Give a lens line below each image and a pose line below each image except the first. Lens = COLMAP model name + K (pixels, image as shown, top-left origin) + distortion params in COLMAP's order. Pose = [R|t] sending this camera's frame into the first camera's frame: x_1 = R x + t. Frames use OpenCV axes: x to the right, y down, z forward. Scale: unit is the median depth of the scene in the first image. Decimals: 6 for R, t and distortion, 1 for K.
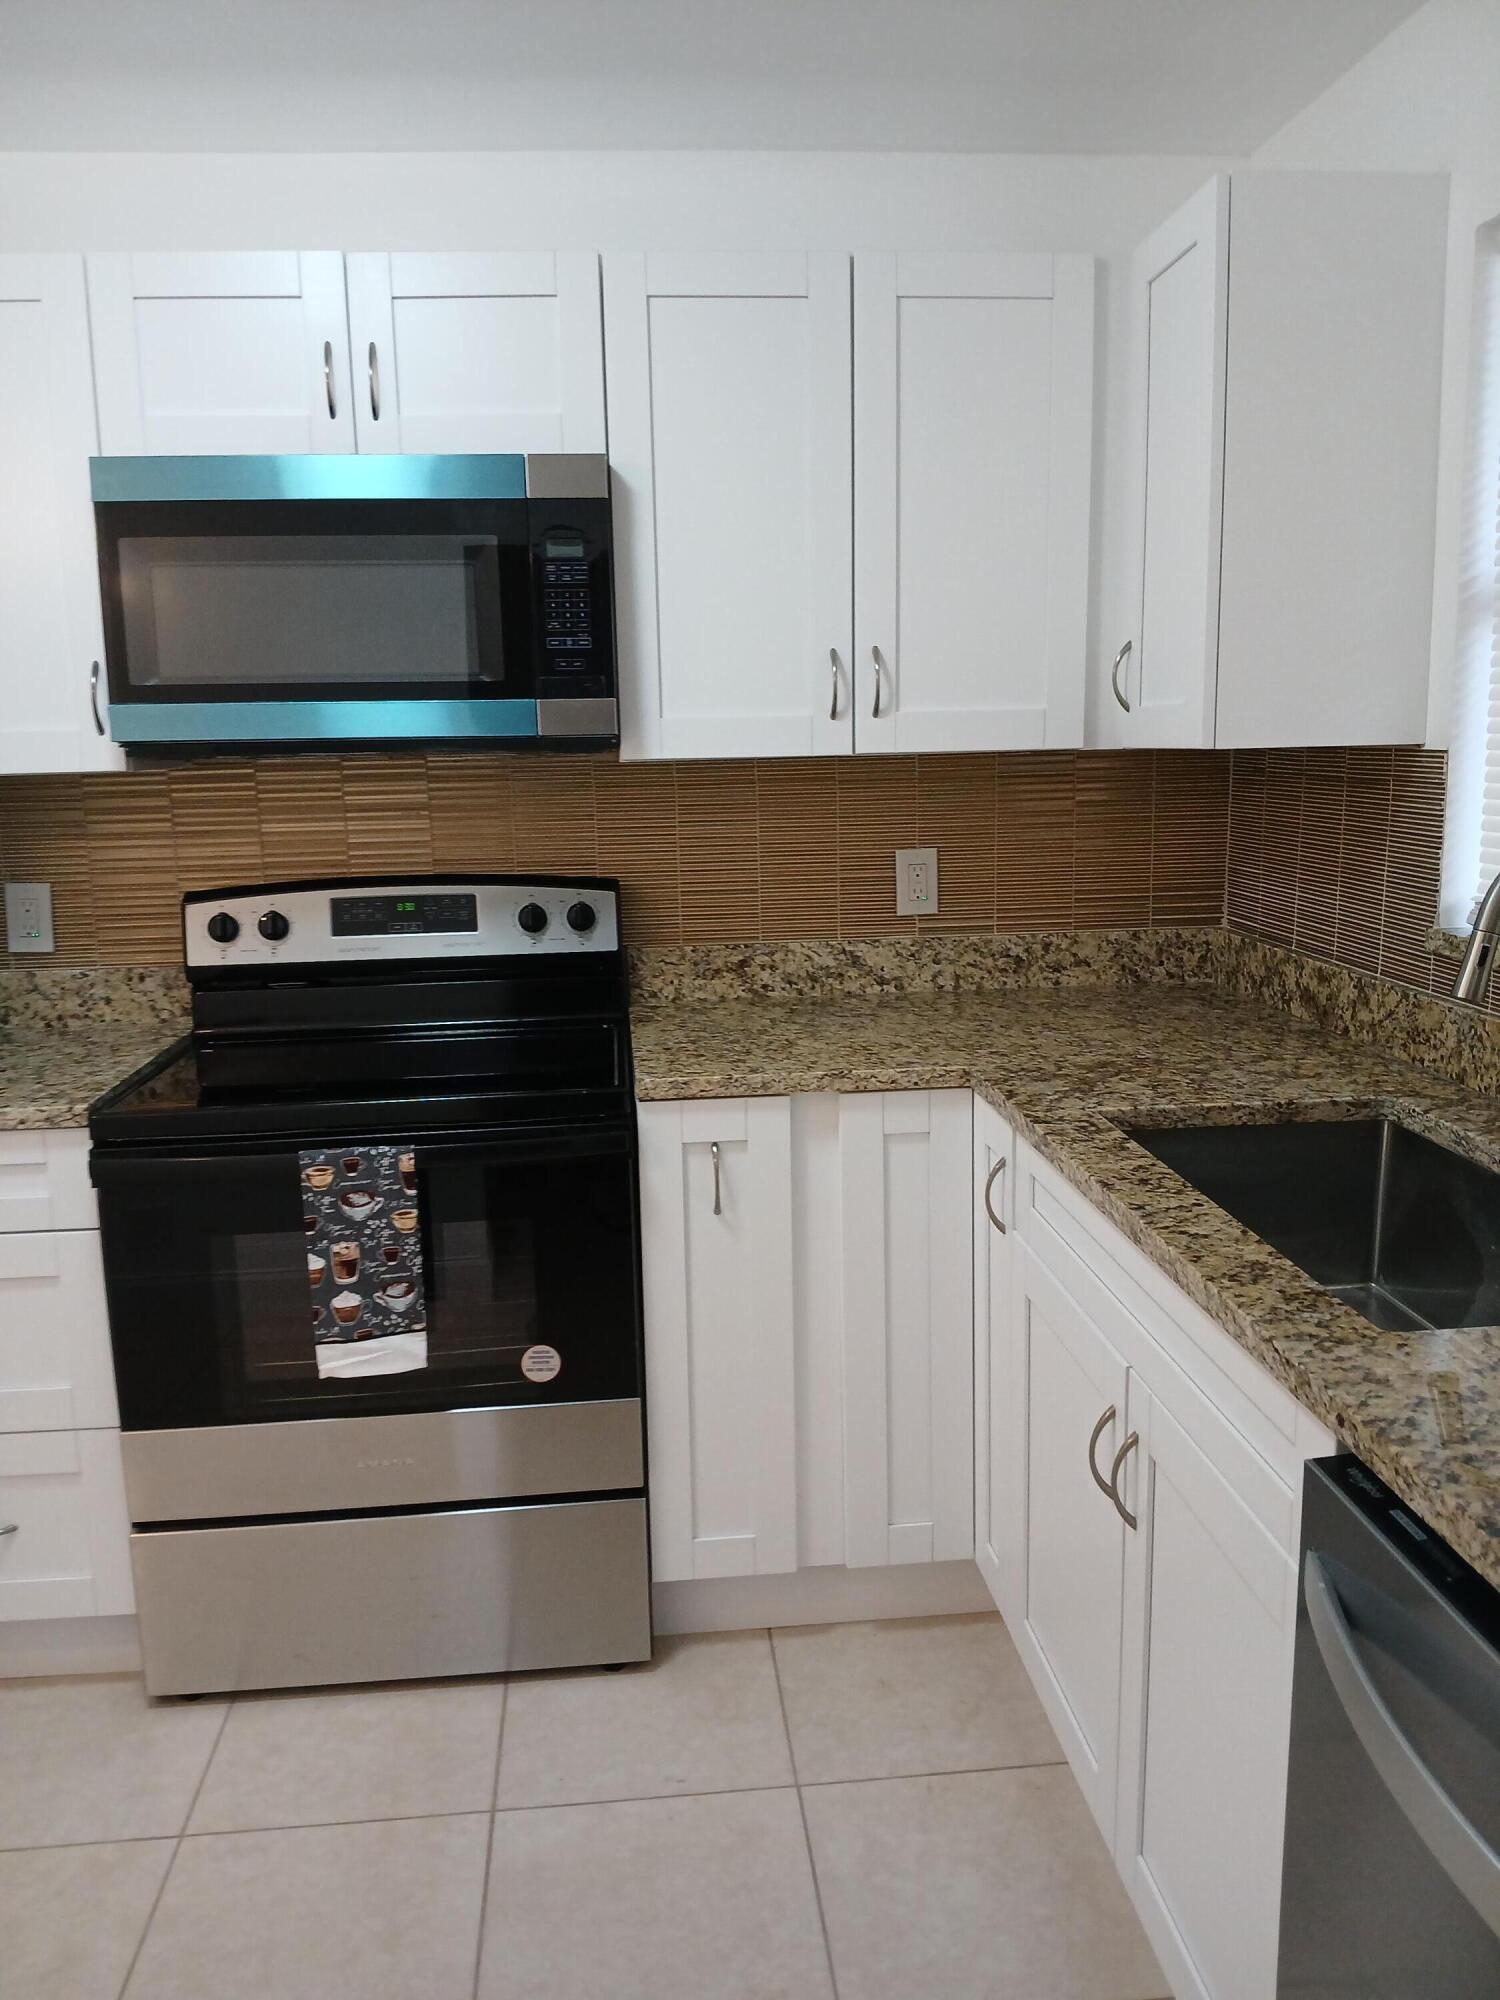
lens RADIAL K [[1555.9, 0, 750.0], [0, 1555.9, 1000.0], [0, 0, 1]] dist [0.142162, -0.290499]
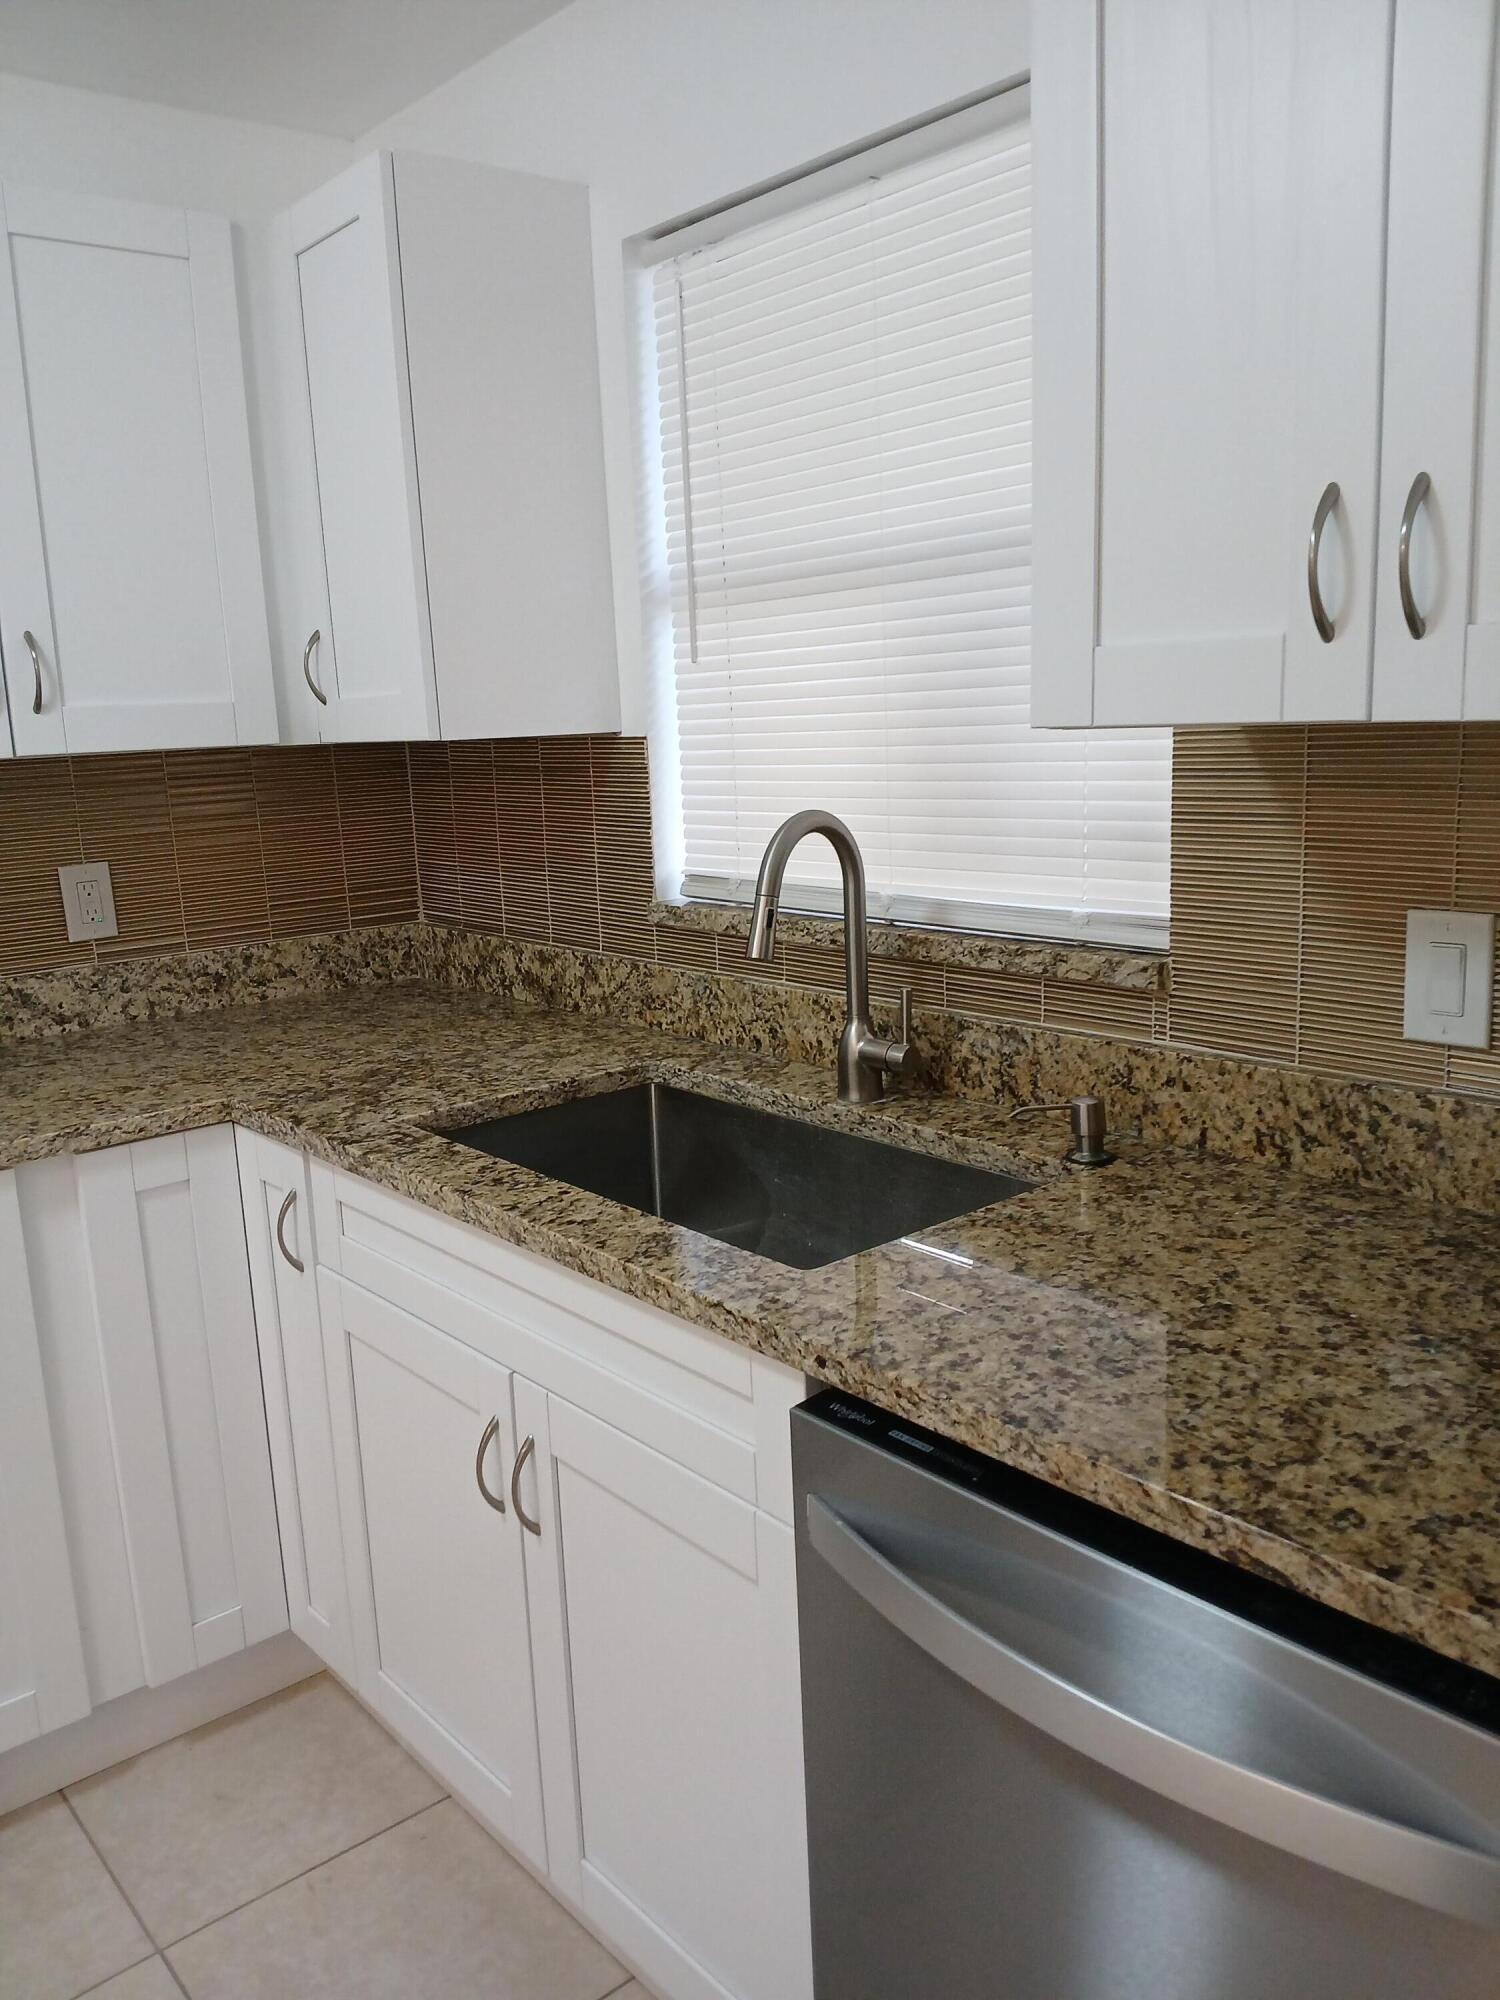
lens RADIAL K [[1555.9, 0, 750.0], [0, 1555.9, 1000.0], [0, 0, 1]] dist [0.142162, -0.290499]
pose [[0.821251, -0.123567, 0.557027, -0.123991], [0.124982, 0.991517, 0.035686, -0.009209], [-0.556711, 0.040311, 0.829728, 0.086974]]
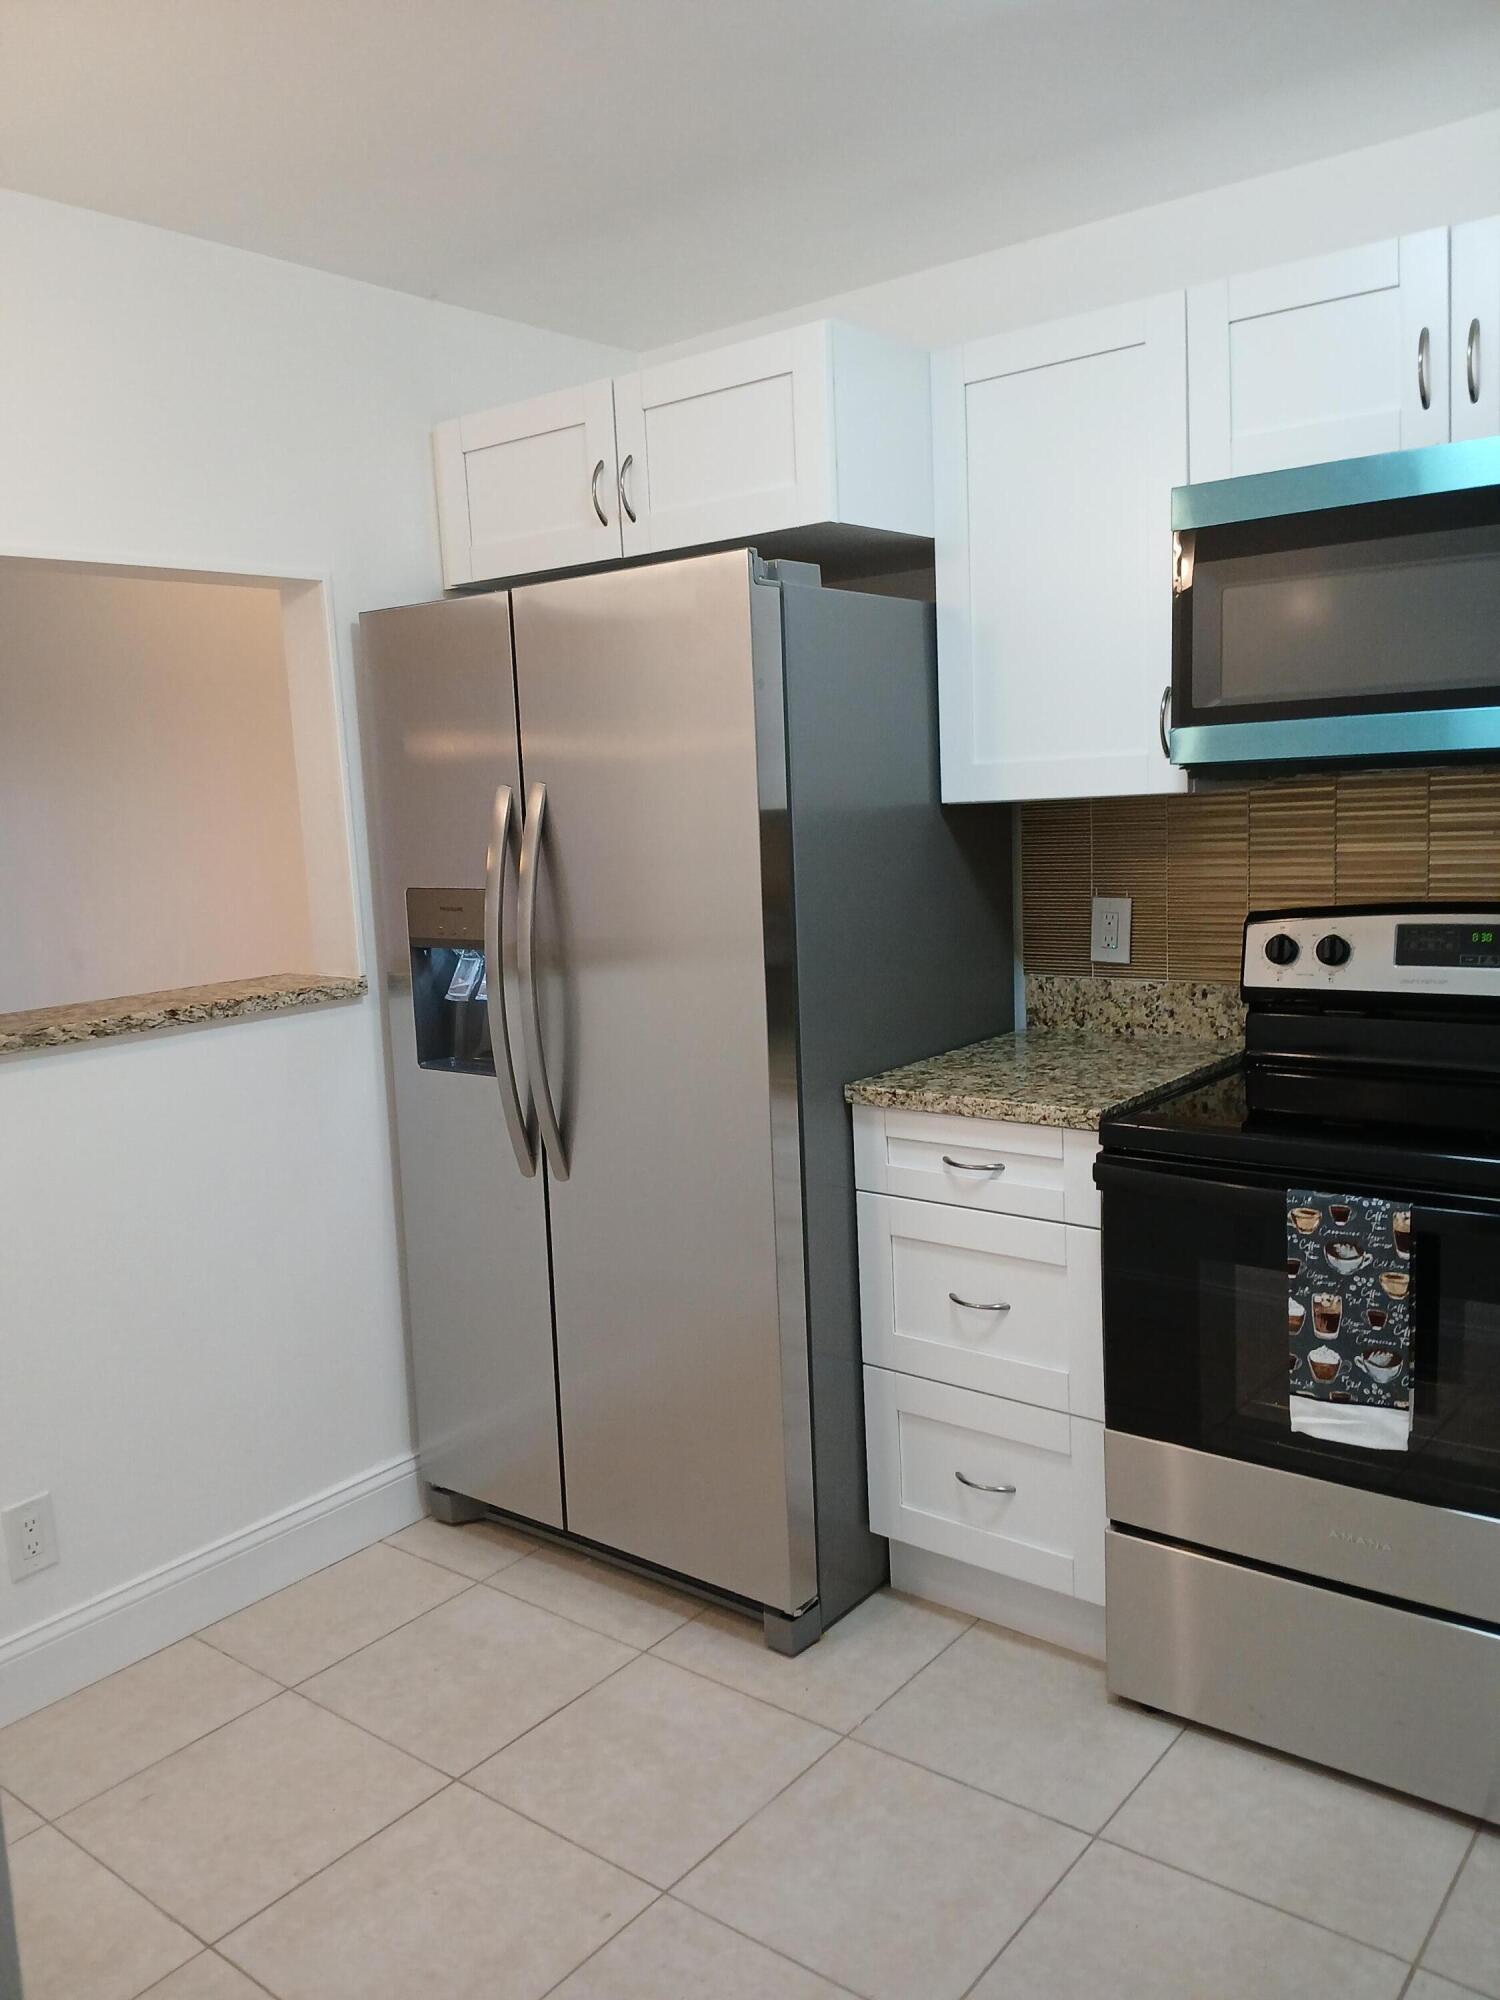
lens RADIAL K [[1555.9, 0, 750.0], [0, 1555.9, 1000.0], [0, 0, 1]] dist [0.142162, -0.290499]
pose [[0.721638, 0.081877, -0.687412, 0.119756], [-0.086321, 0.995874, 0.027998, -0.015659], [0.686868, 0.039134, 0.725728, 0.073456]]
